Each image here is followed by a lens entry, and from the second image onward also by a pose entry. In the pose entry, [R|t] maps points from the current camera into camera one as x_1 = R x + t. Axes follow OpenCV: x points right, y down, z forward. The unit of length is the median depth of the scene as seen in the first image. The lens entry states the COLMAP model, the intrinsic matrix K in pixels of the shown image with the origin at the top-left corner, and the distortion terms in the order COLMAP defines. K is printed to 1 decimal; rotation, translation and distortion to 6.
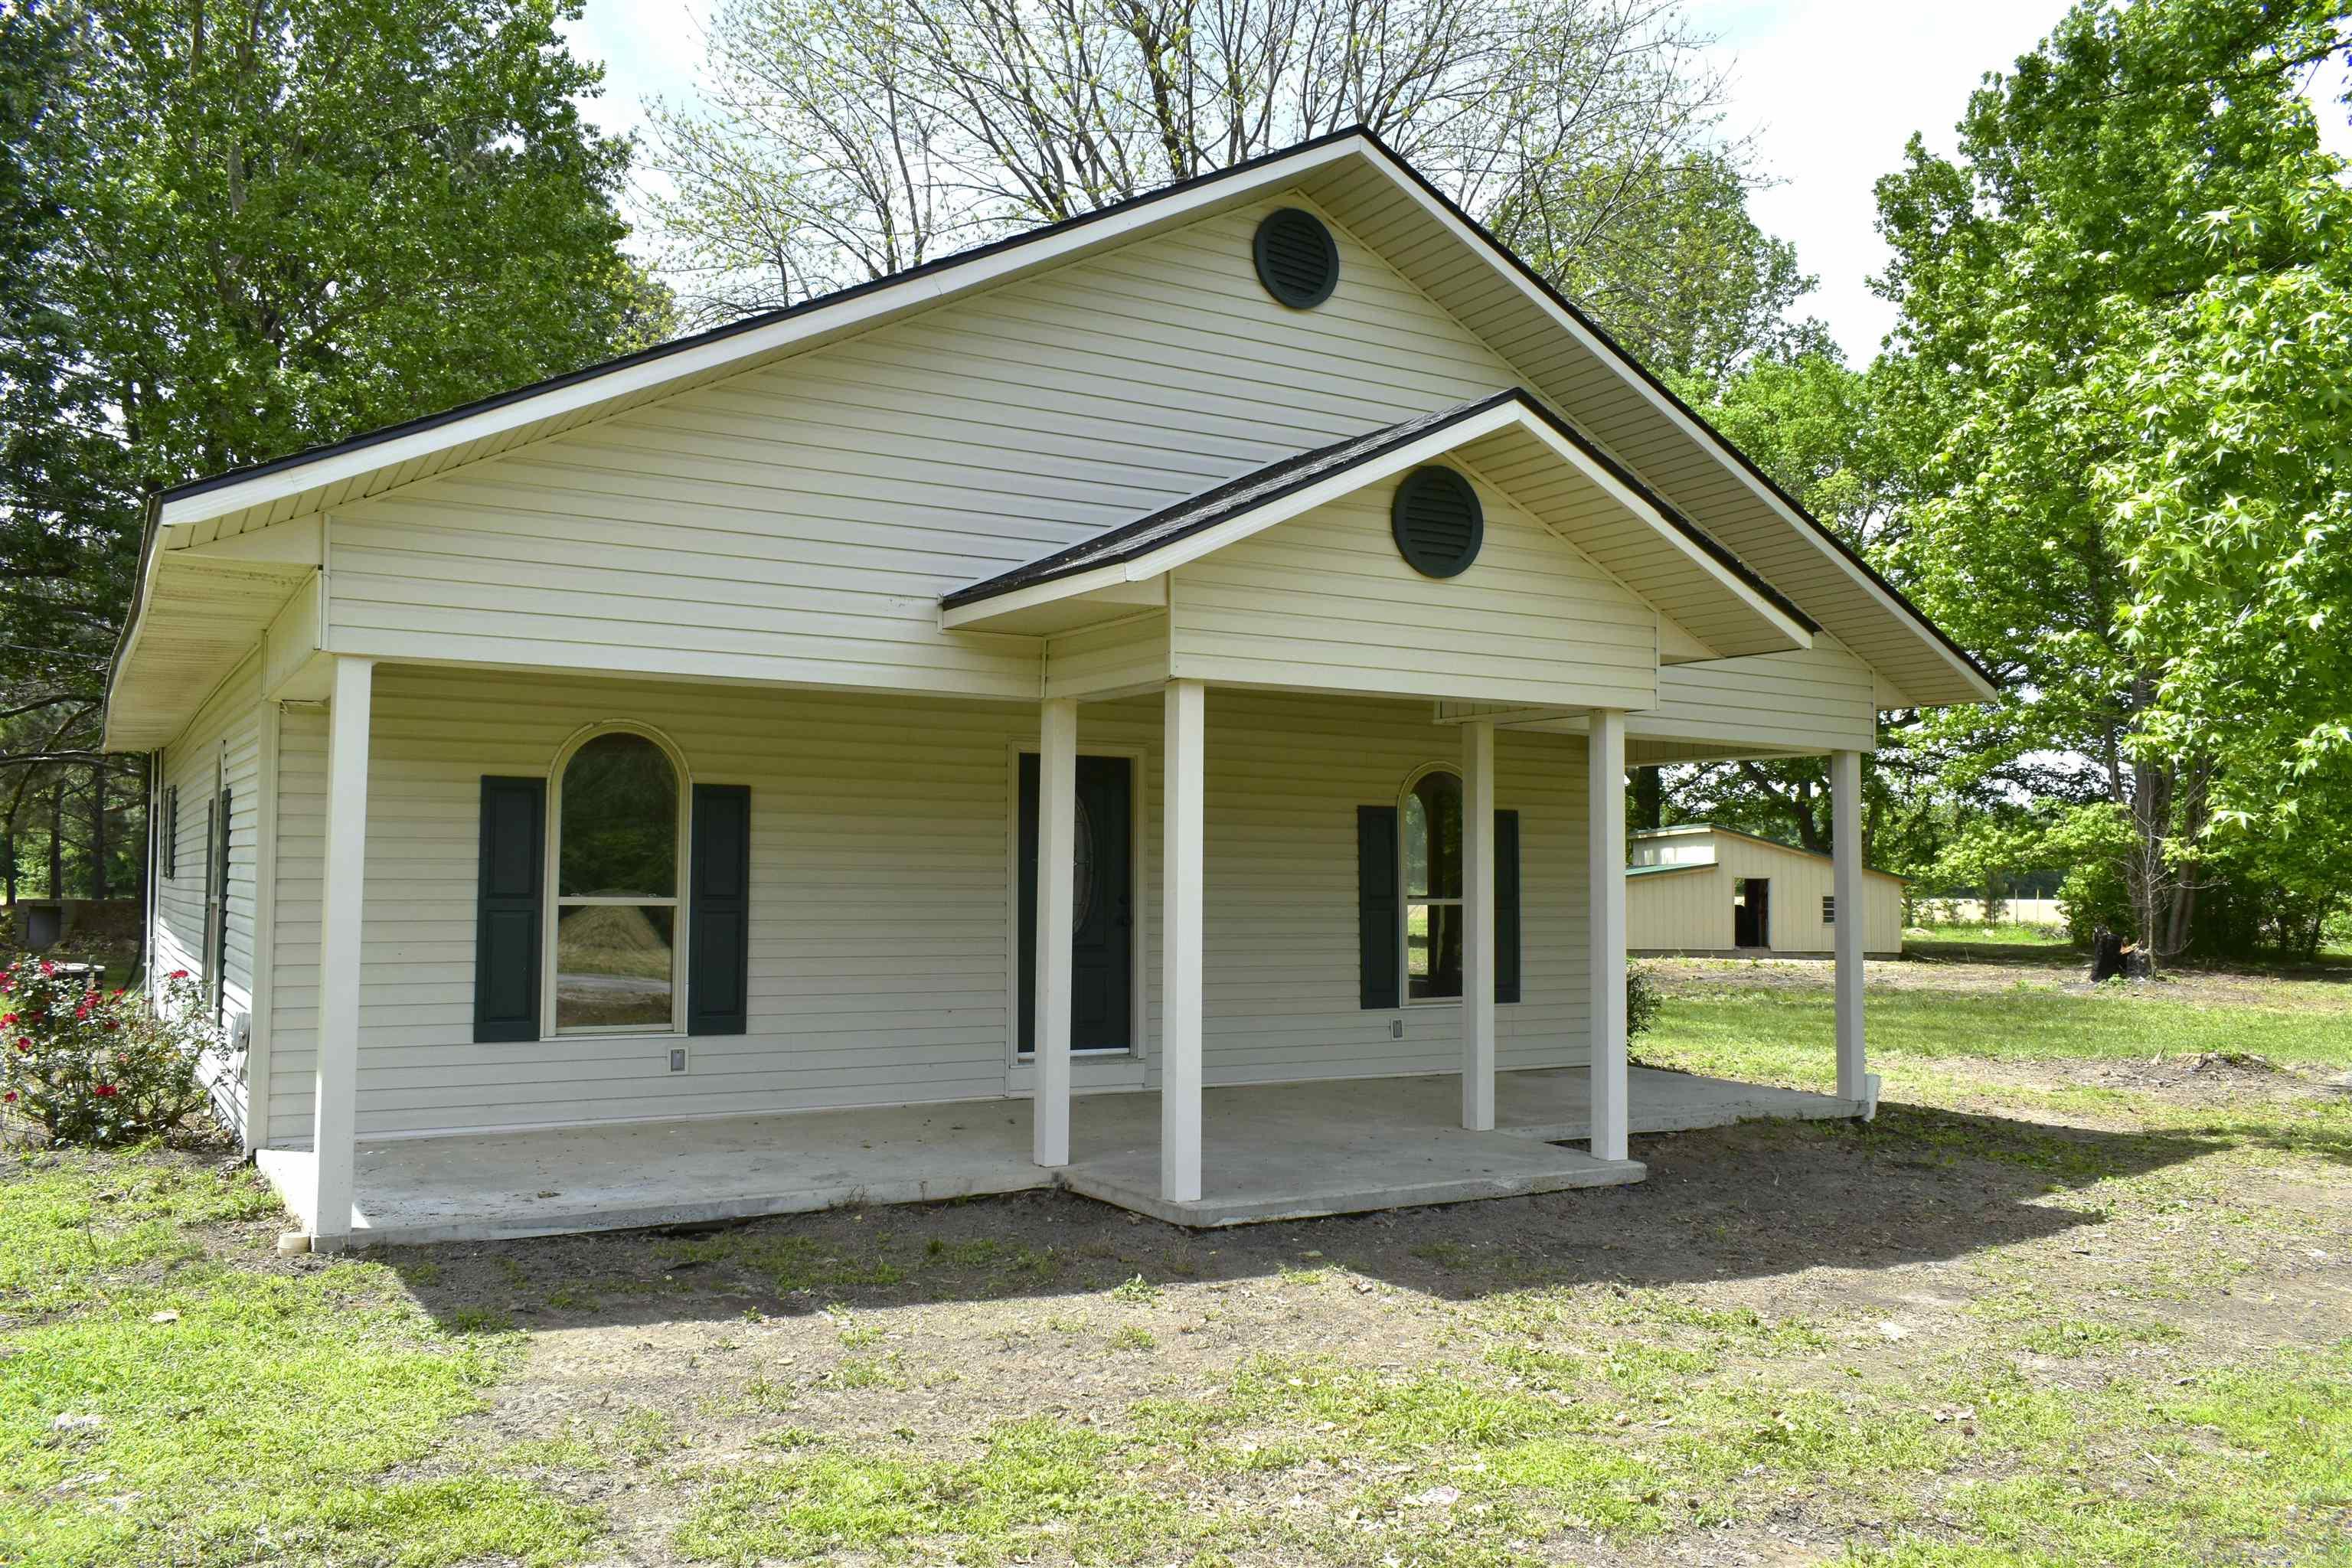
lens RADIAL K [[1844.1, 0, 1176.0], [0, 1844.1, 784.0], [0, 0, 1]] dist [-0.185507, 0.323916]
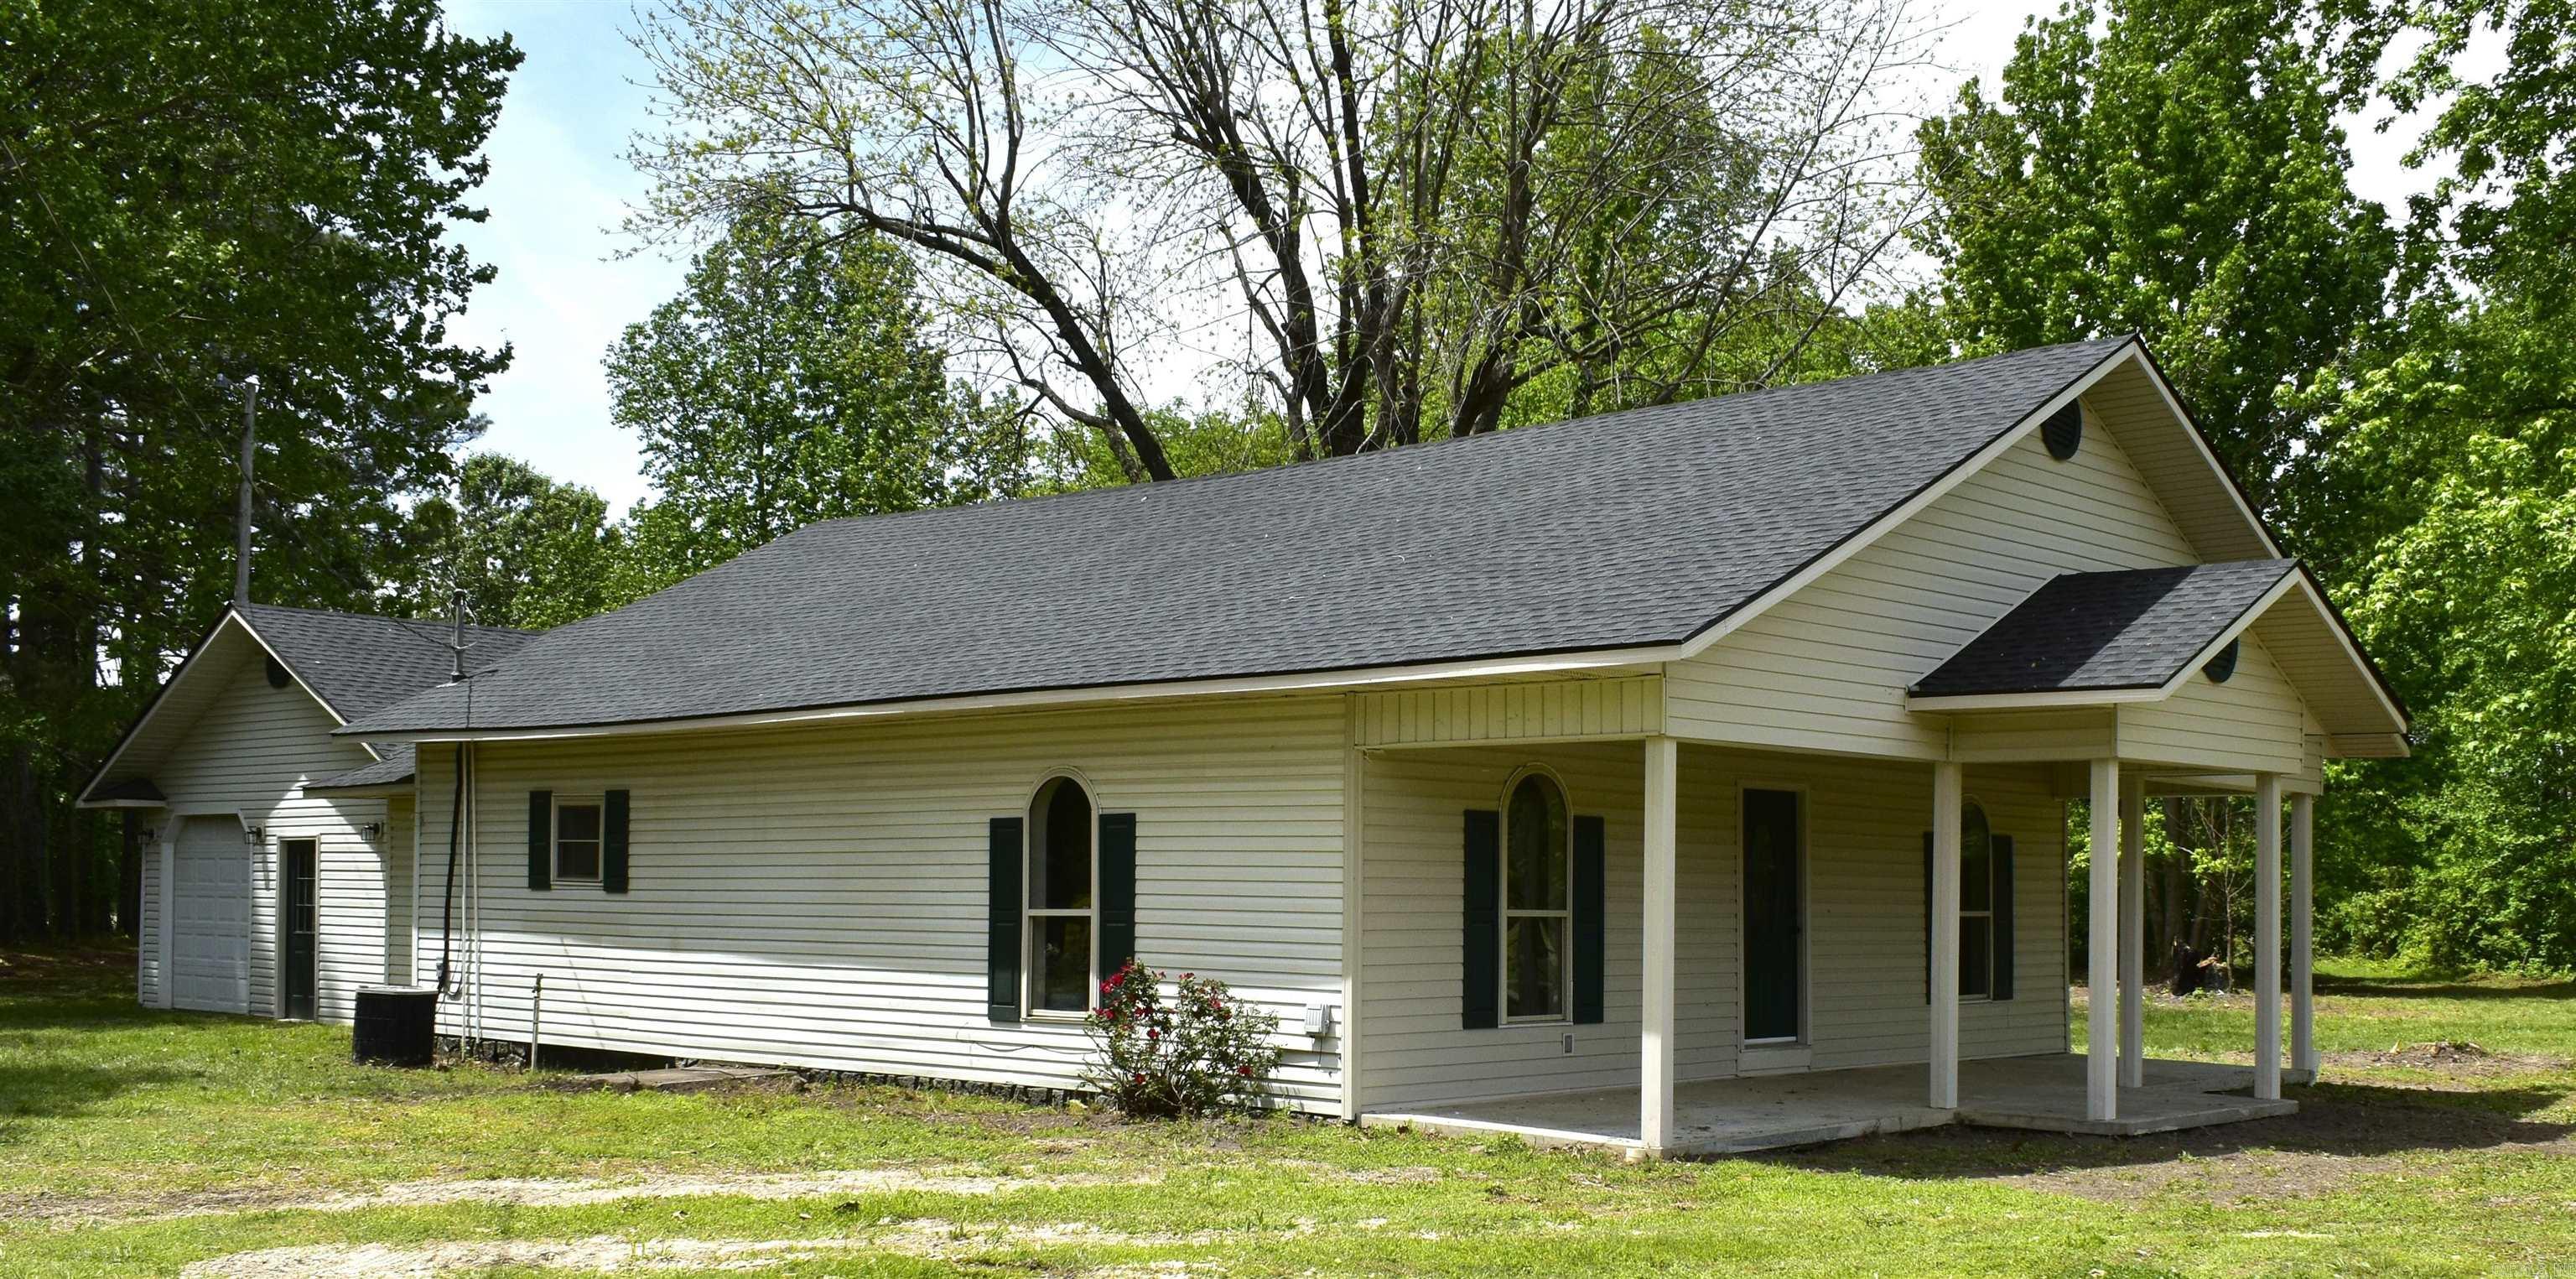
lens RADIAL K [[2669.1, 0, 1291.3], [0, 2669.1, 888.6], [0, 0, 1]] dist [0.074456, -0.385969]
pose [[0.952337, 0.004274, 0.305017, -0.993520], [-0.021303, 0.998393, 0.052522, -0.041600], [-0.304303, -0.056516, 0.950897, -0.641147]]
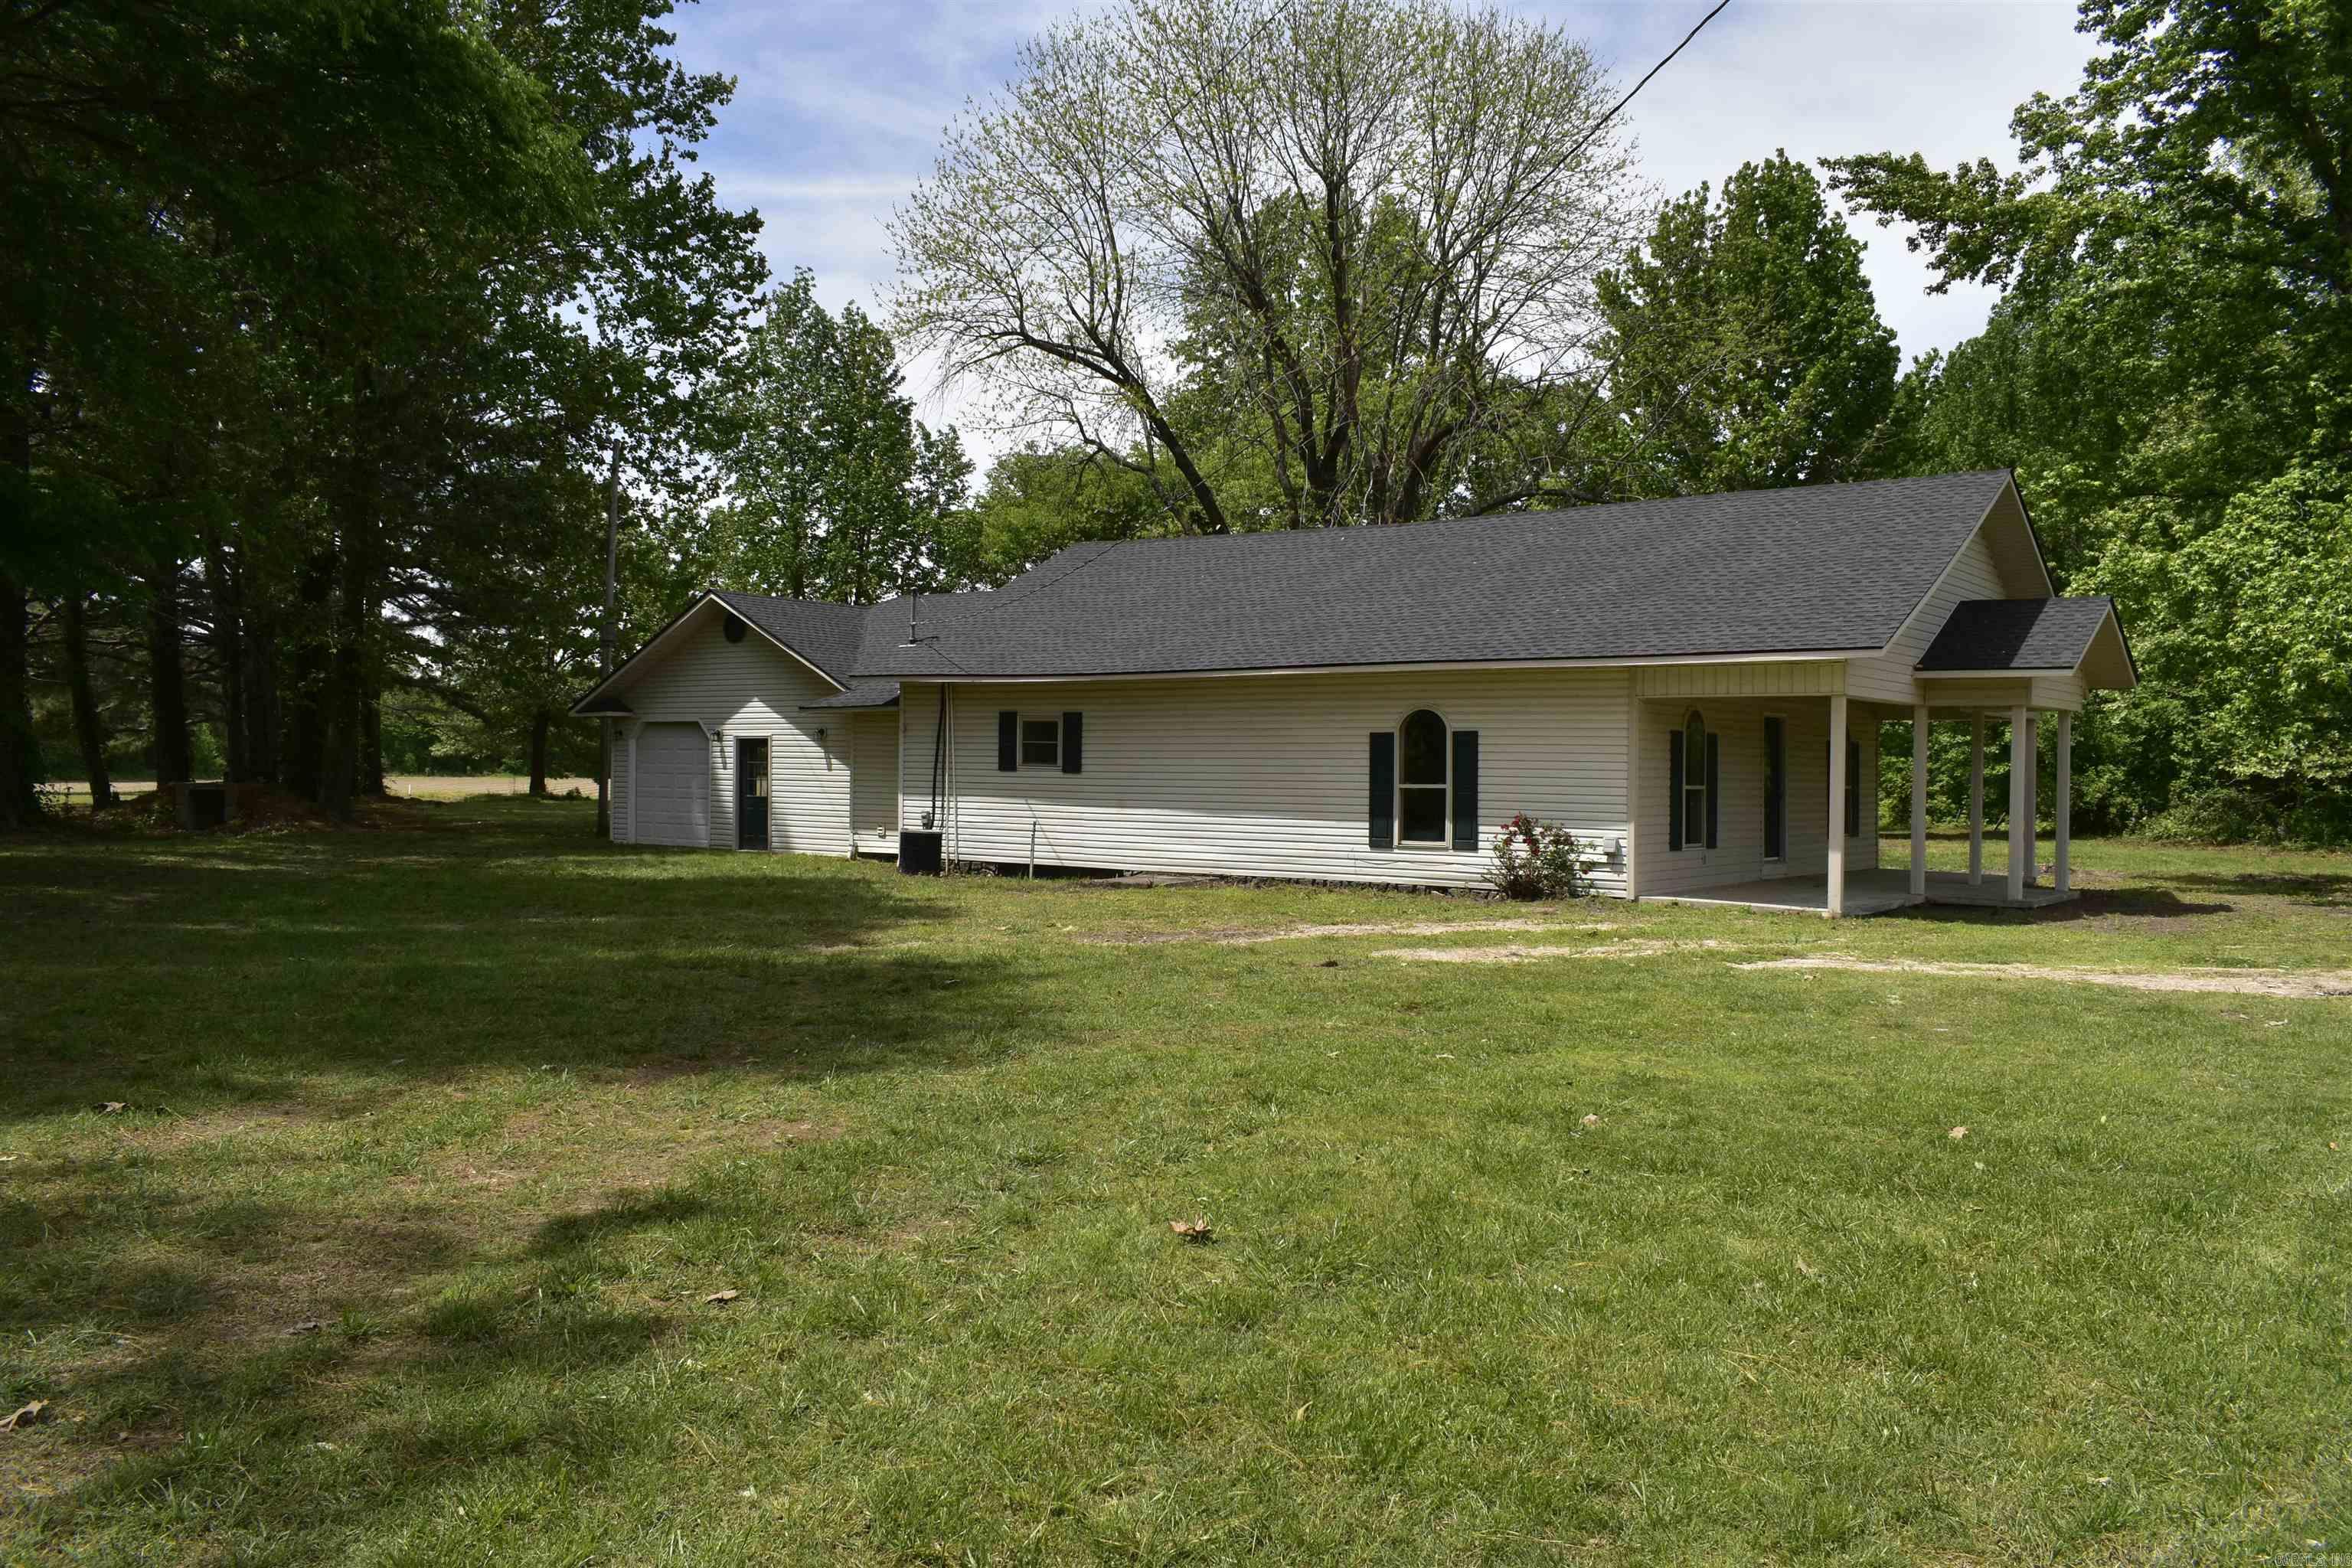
lens RADIAL K [[1865.1, 0, 1176.0], [0, 1865.1, 784.0], [0, 0, 1]] dist [-0.003900, -0.001476]
pose [[0.928311, 0.003283, 0.371790, -1.704795], [-0.027775, 0.997779, 0.060538, -0.057469], [-0.370766, -0.066525, 0.926341, -0.844060]]
